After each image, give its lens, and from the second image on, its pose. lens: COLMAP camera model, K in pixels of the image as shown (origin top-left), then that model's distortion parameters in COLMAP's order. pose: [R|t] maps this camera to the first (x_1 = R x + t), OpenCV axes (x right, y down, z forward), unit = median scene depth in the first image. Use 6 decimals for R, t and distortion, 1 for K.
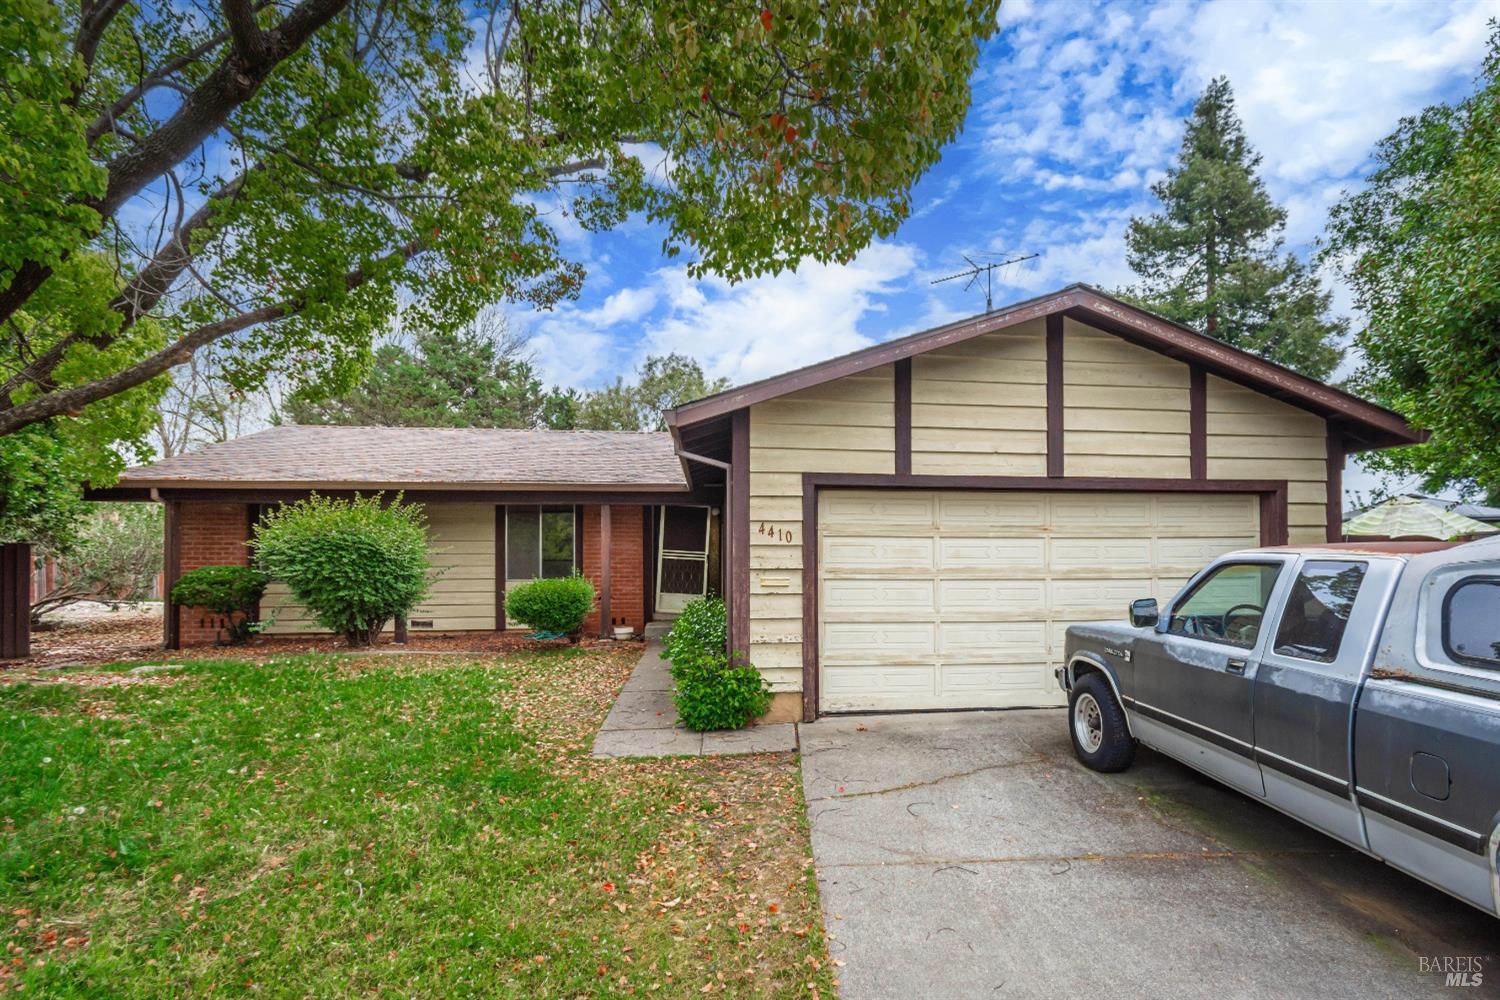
lens RADIAL K [[748.6, 0, 822.7], [0, 748.6, 559.0], [0, 0, 1]] dist [0.003123, -0.000521]
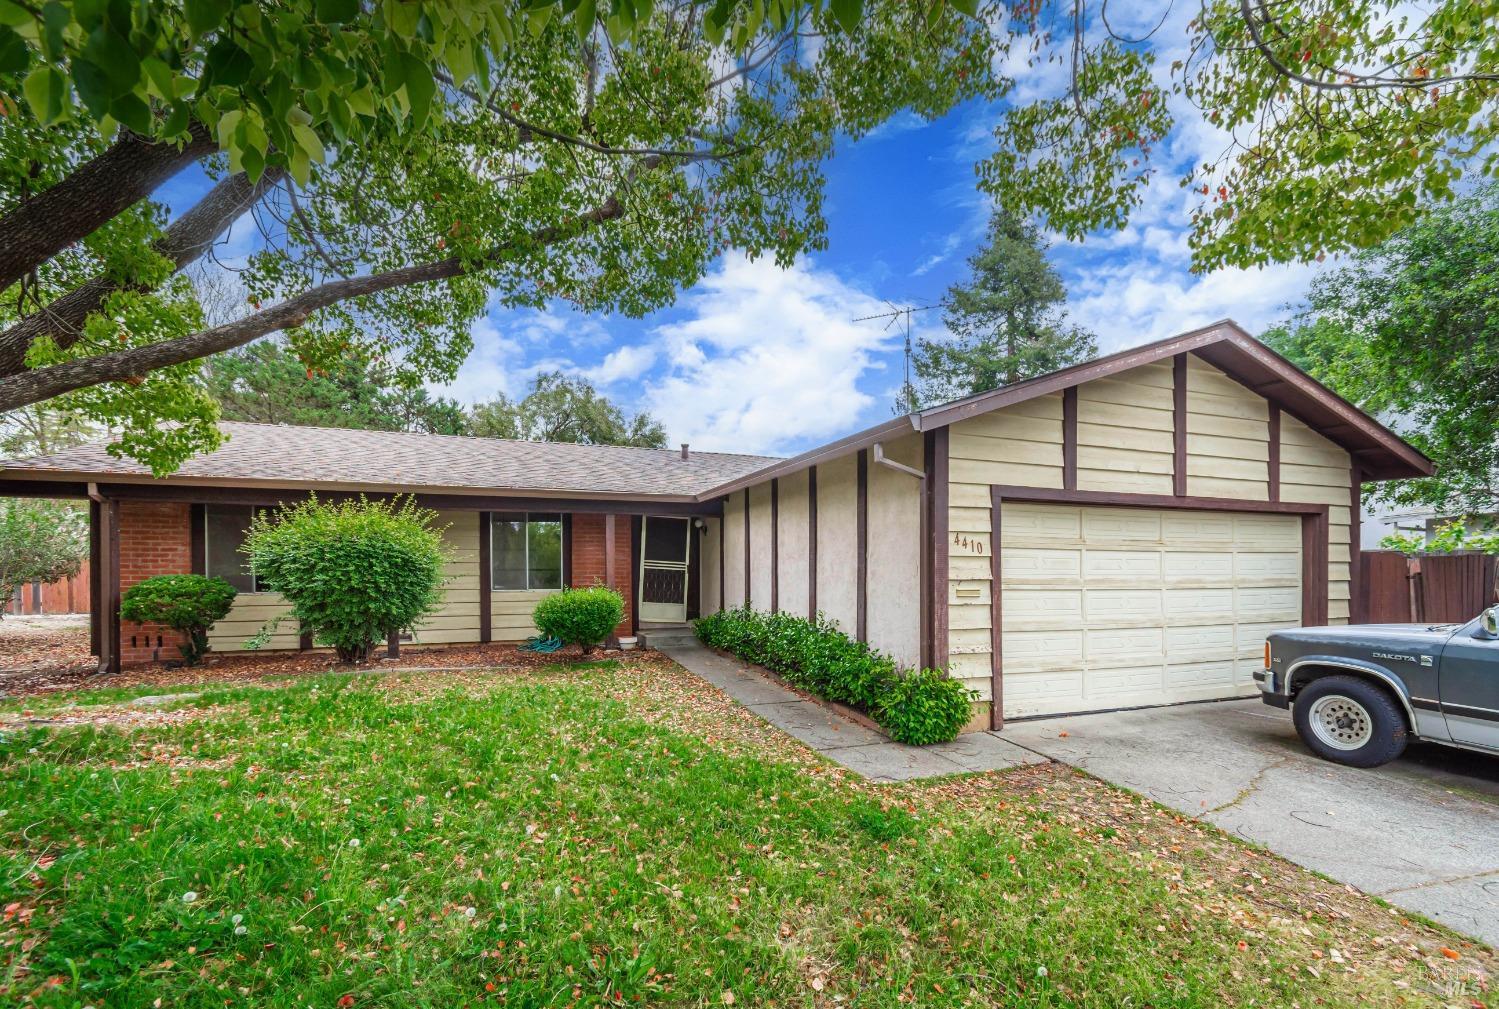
lens RADIAL K [[656.4, 0, 755.3], [0, 656.4, 576.4], [0, 0, 1]] dist [0.000412, -0.000038]
pose [[0.977059, 0.001291, 0.212966, -0.479798], [-0.003608, 0.999938, 0.010490, 0.000515], [-0.212940, -0.011018, 0.977003, 0.180451]]
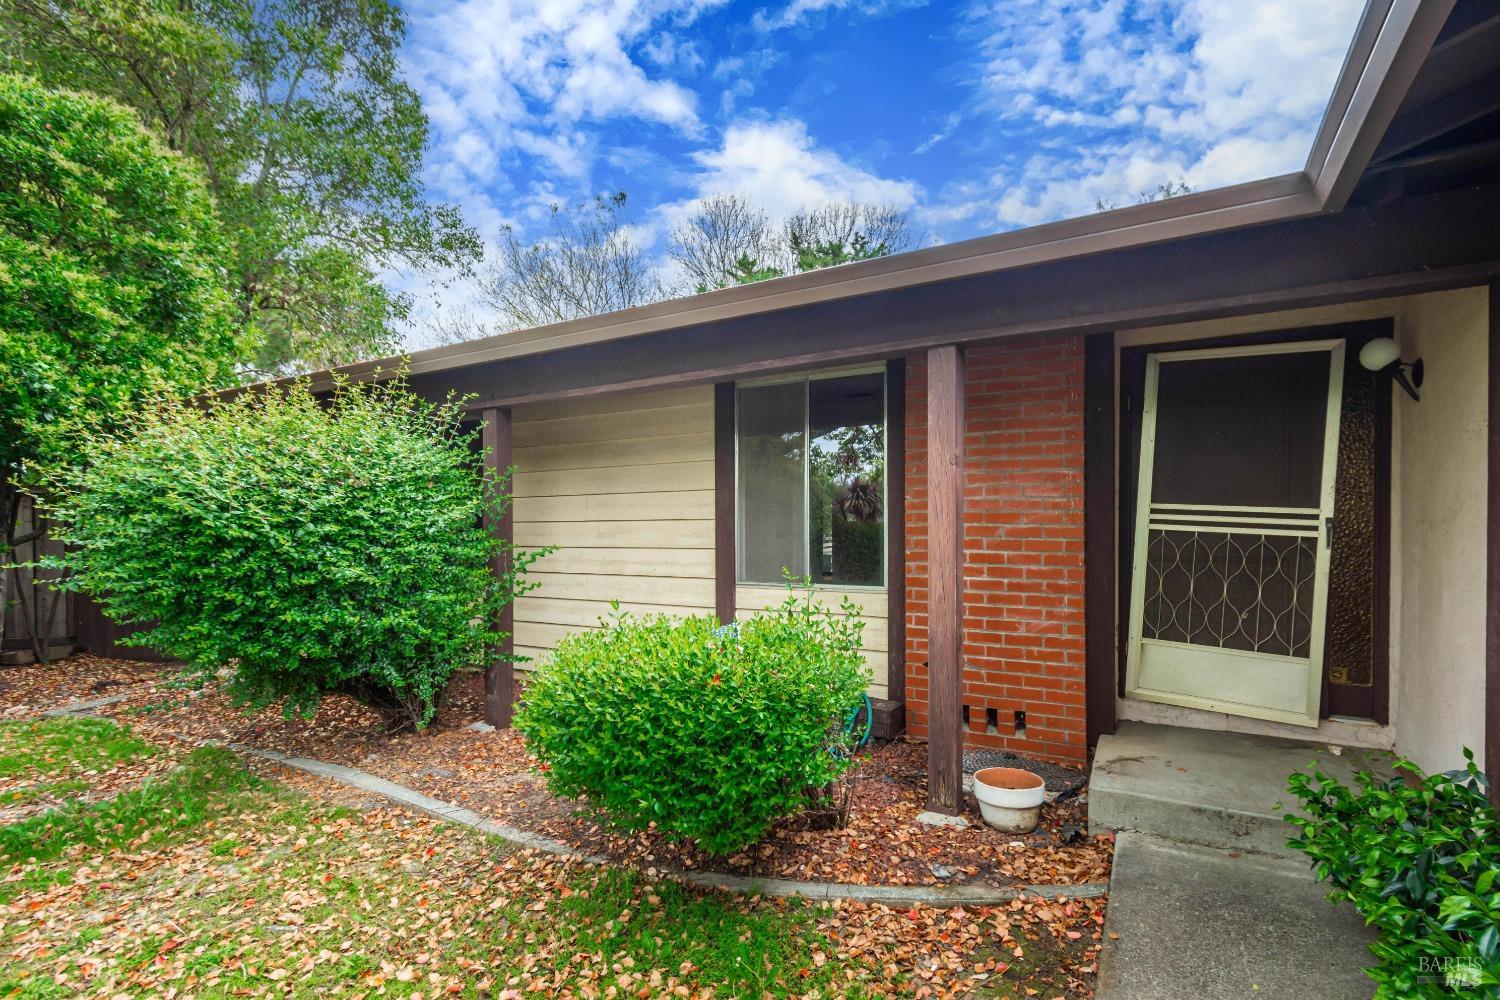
lens RADIAL K [[715.3, 0, 755.5], [0, 715.3, 529.4], [0, 0, 1]] dist [0.000485, 0.000711]
pose [[0.780296, 0.002754, -0.625405, -0.289534], [0.004712, 0.999936, 0.010282, -0.009459], [0.625393, -0.010970, 0.780233, 1.233116]]
